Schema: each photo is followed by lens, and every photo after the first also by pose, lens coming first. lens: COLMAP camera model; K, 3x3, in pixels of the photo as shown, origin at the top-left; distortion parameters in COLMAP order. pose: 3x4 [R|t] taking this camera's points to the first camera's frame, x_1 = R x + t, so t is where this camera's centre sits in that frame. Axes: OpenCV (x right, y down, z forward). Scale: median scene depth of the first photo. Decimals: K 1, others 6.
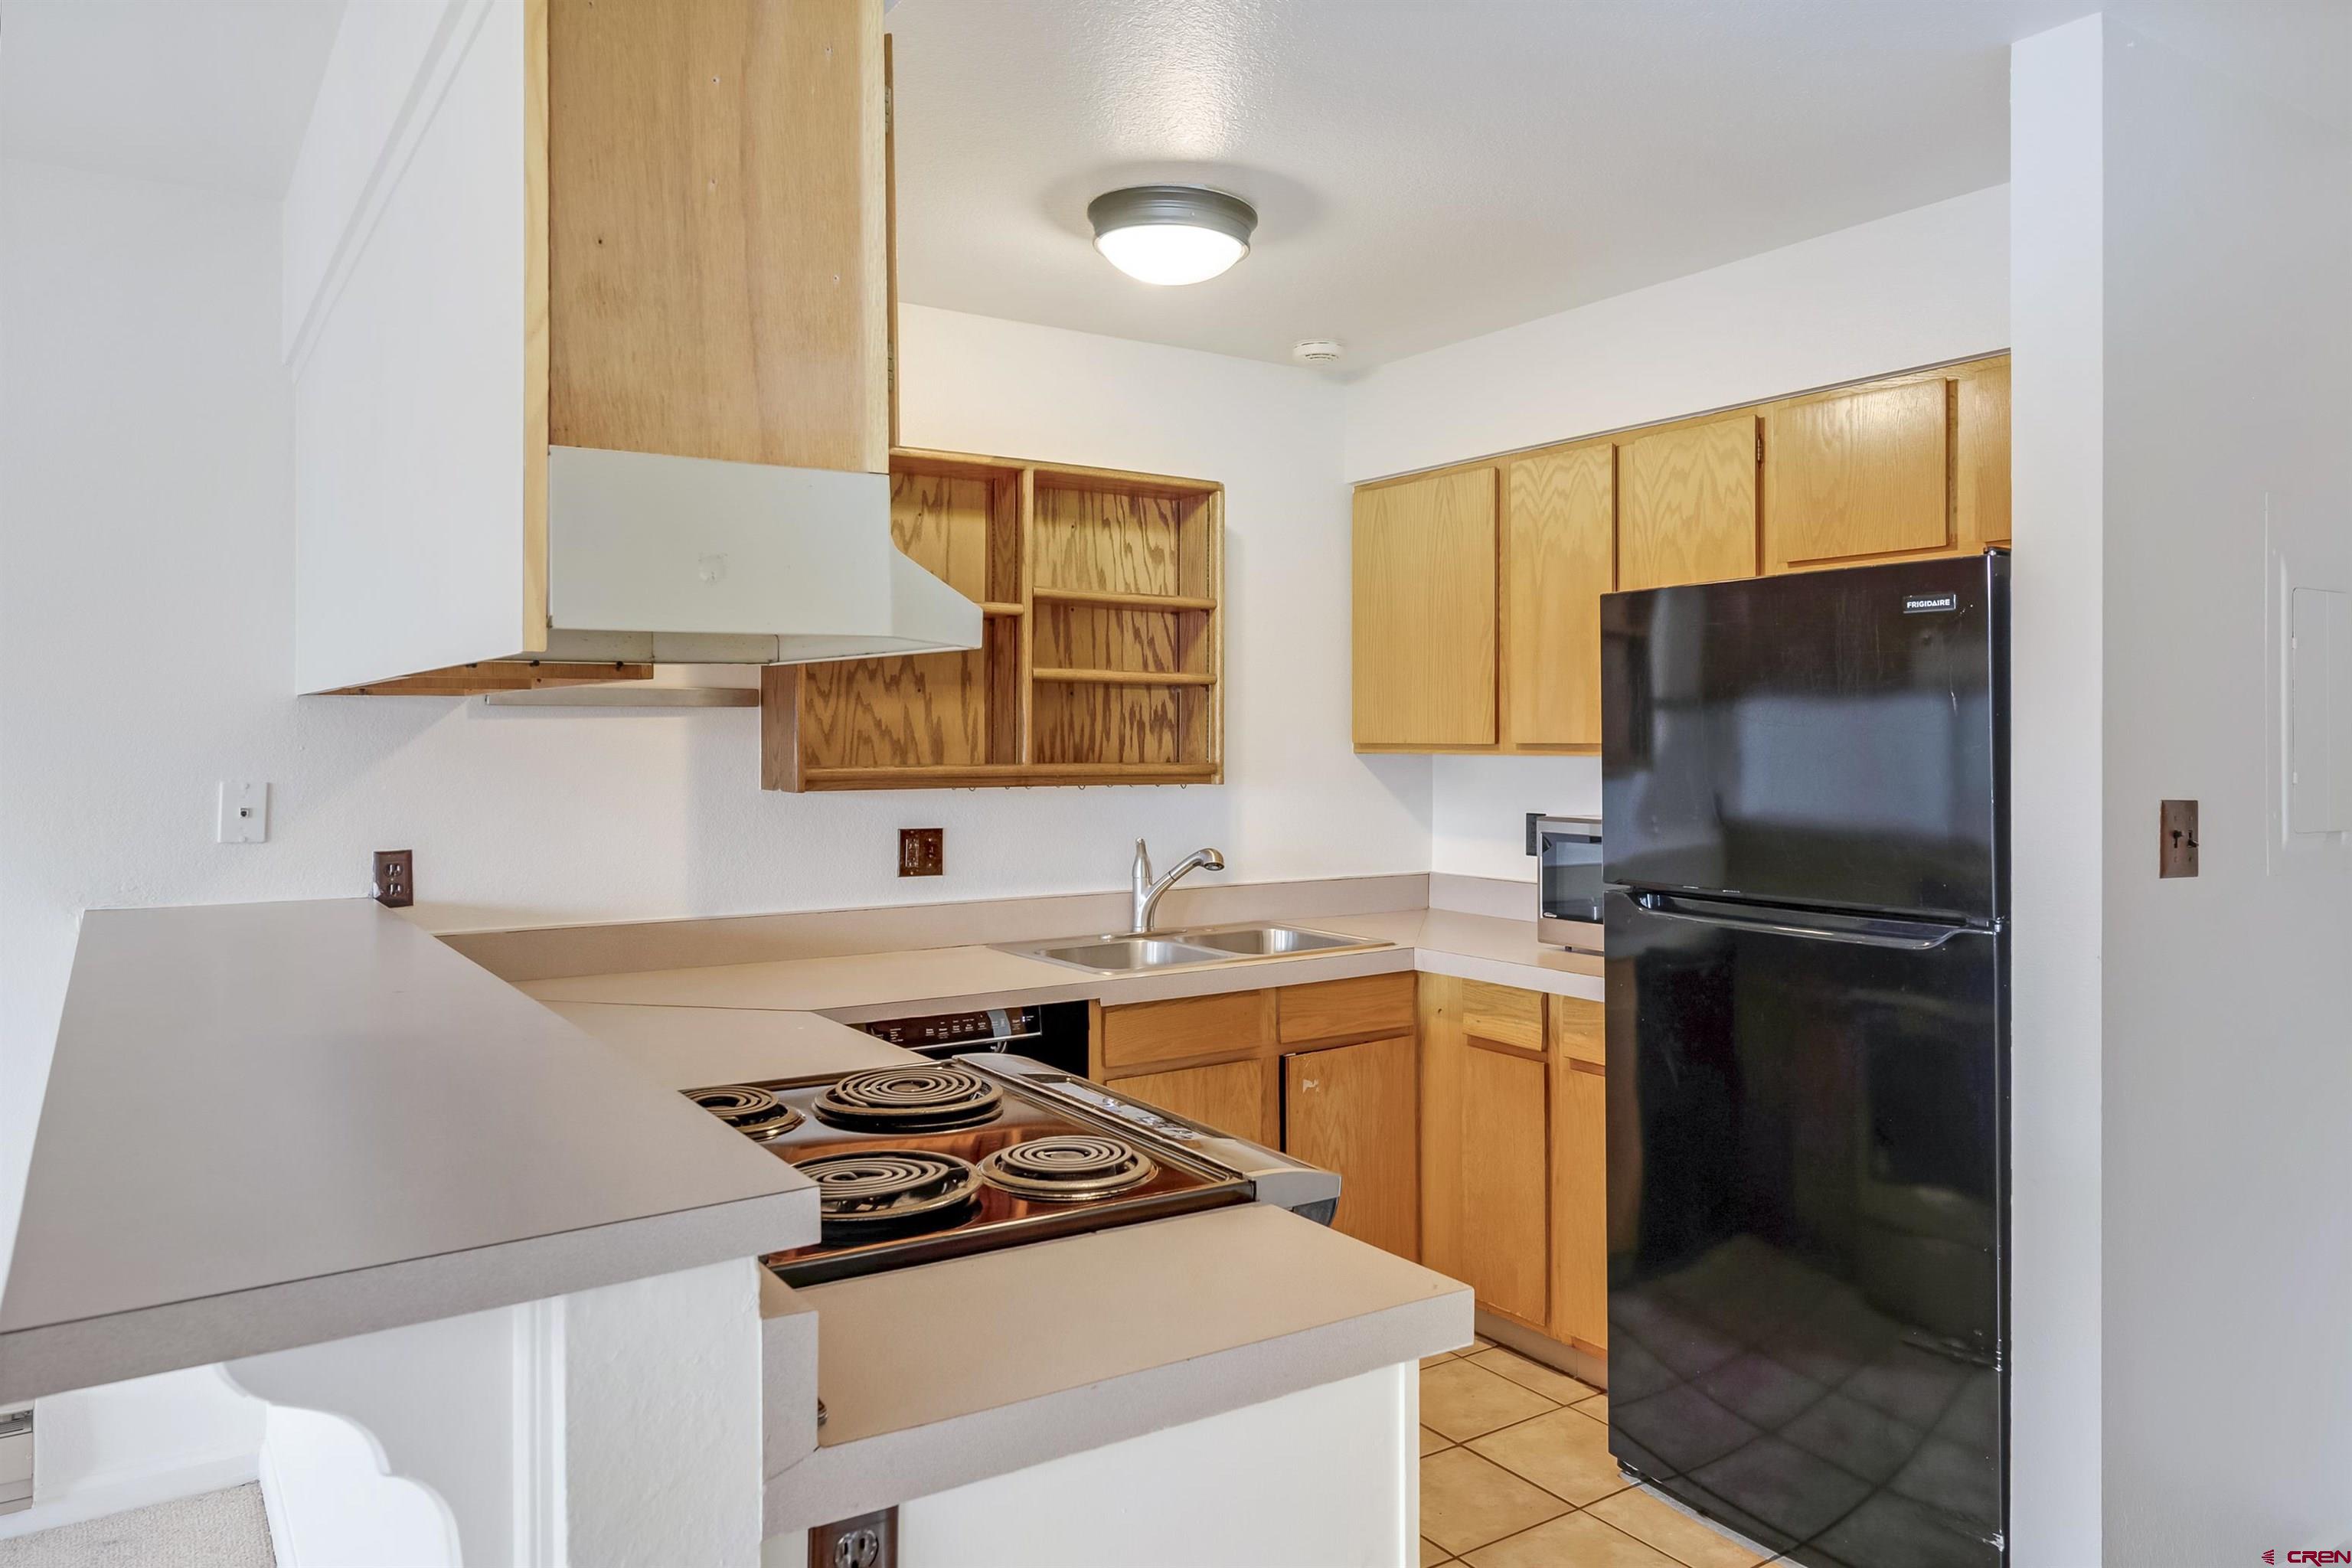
lens RADIAL K [[1575.3, 0, 1176.0], [0, 1575.3, 784.0], [0, 0, 1]] dist [0.000508, 0.001045]
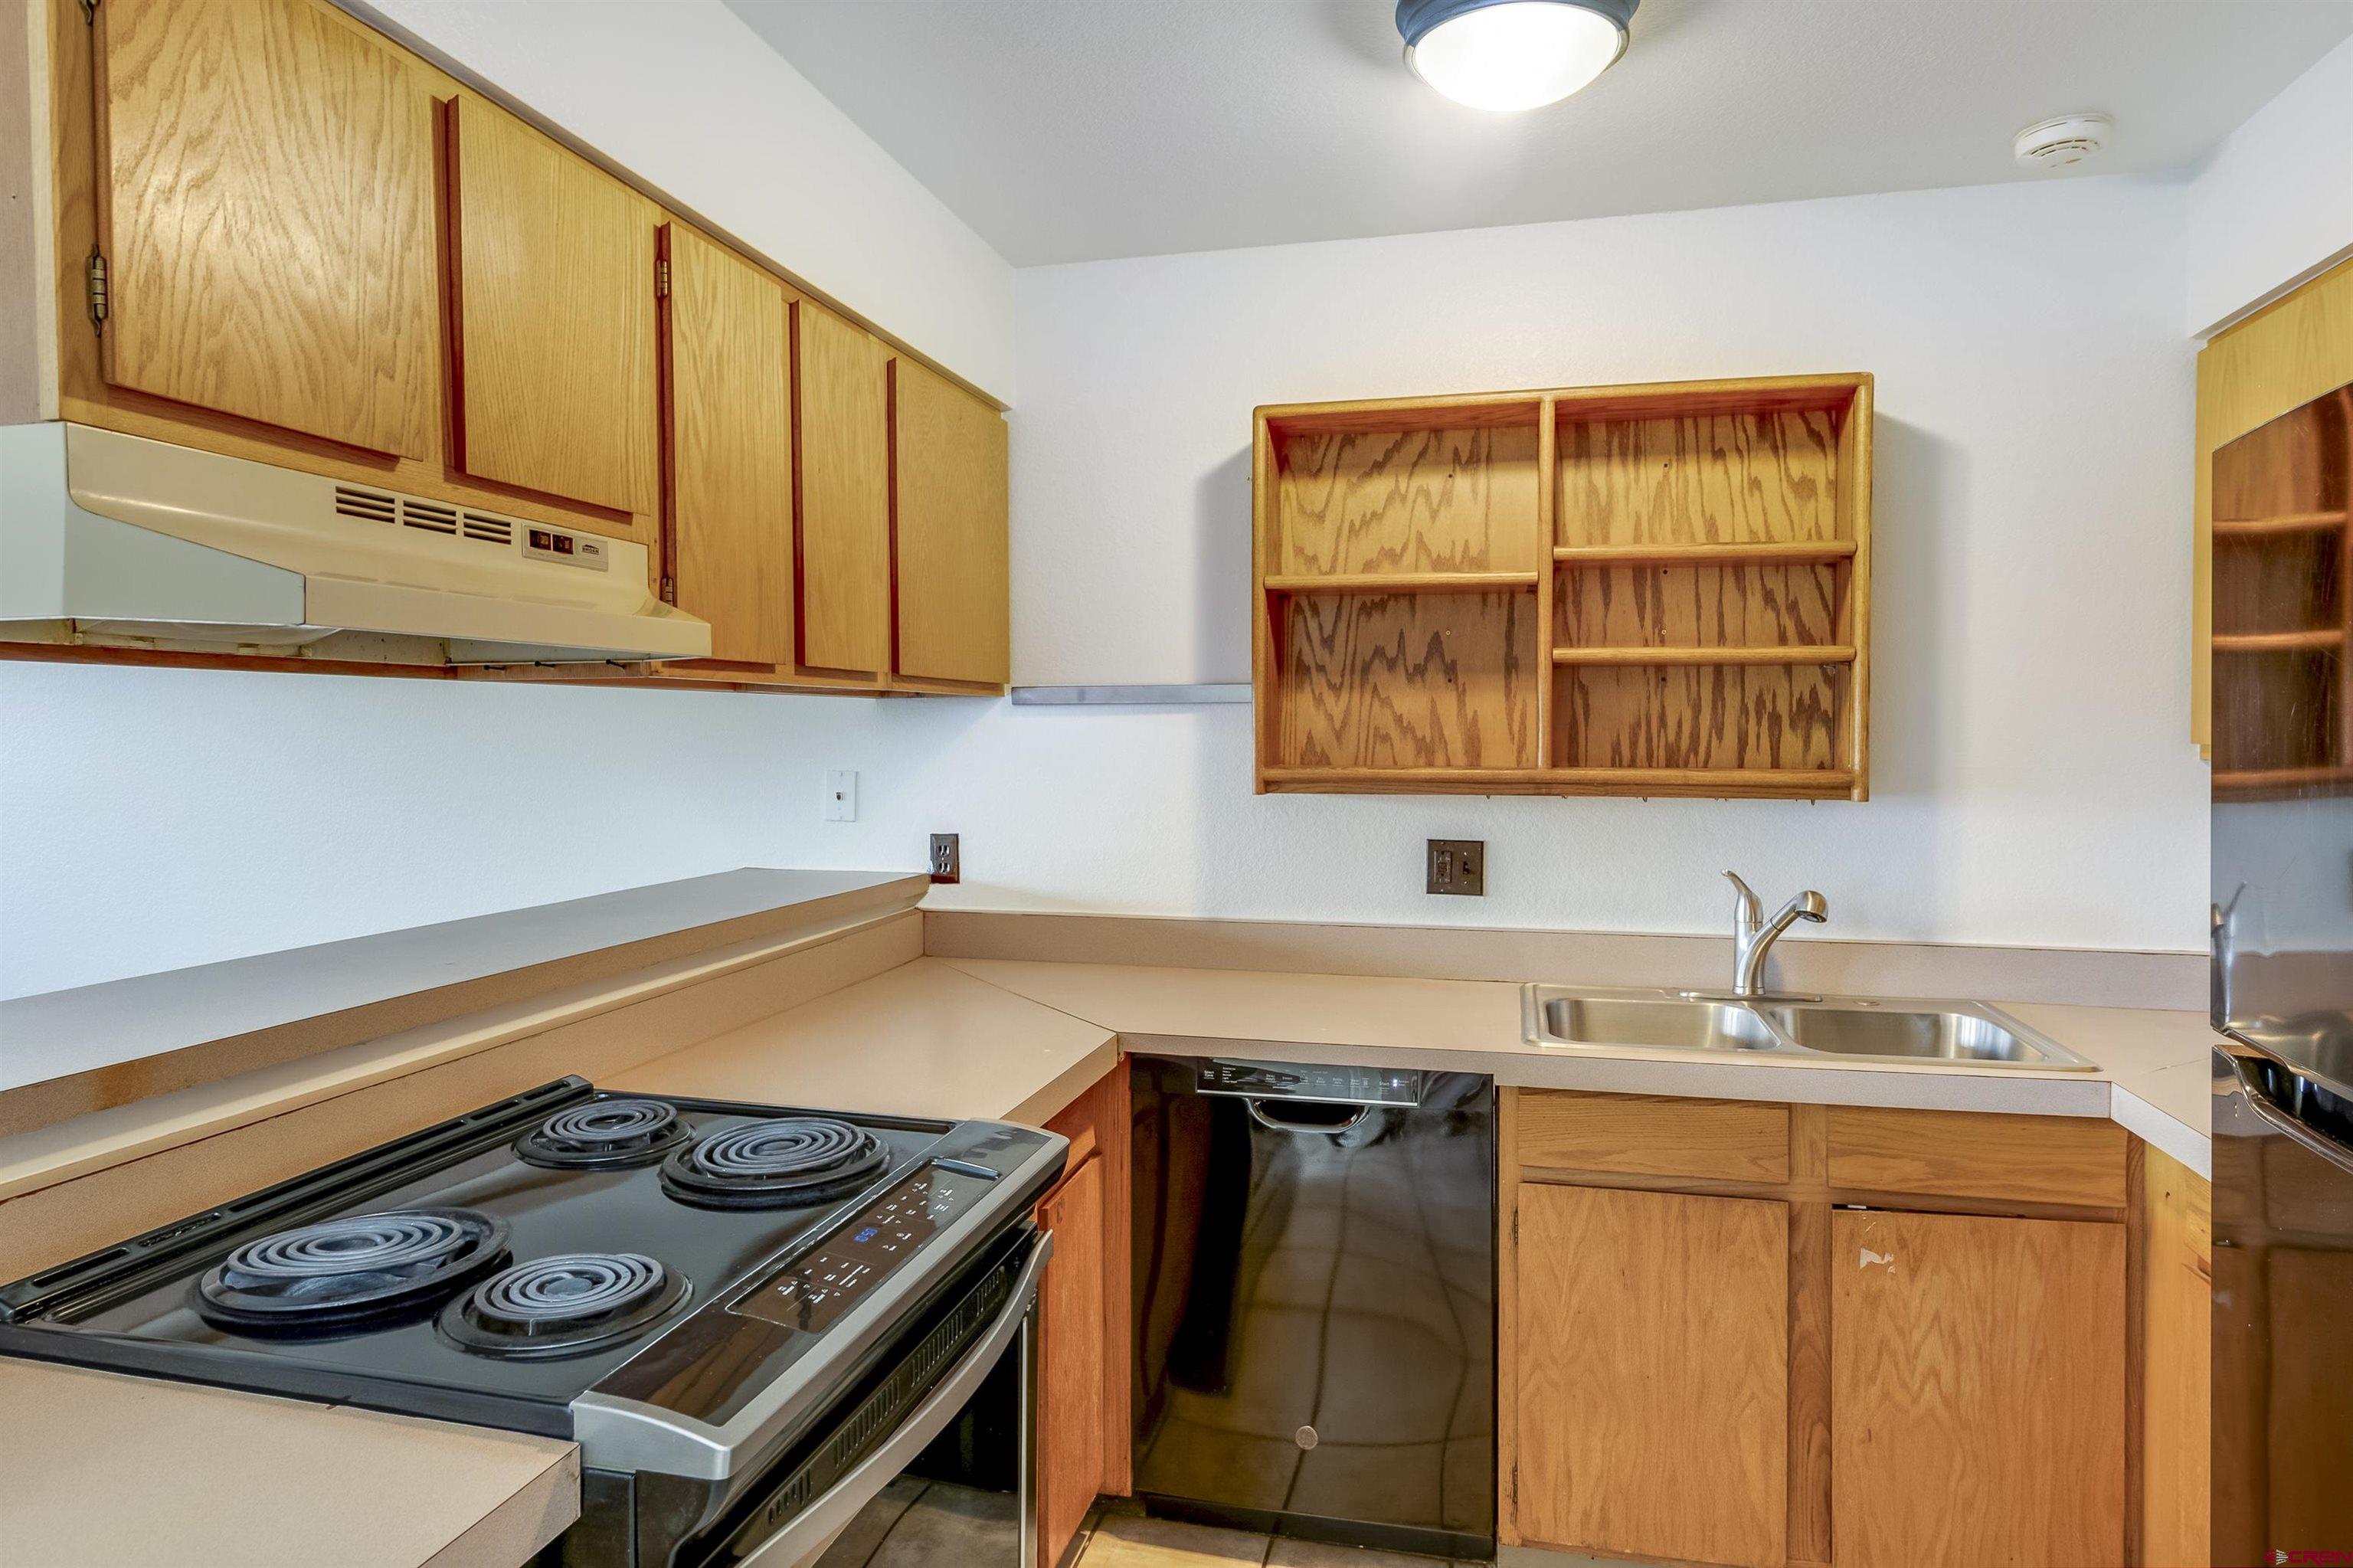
lens RADIAL K [[1450.8, 0, 1176.5], [0, 1450.8, 784.0], [0, 0, 1]] dist [0.032985, 0.001572]
pose [[0.682623, 0.028862, -0.730201, 0.303386], [-0.021961, 0.999579, 0.018979, -0.013775], [0.730441, 0.003080, 0.682969, 0.330208]]
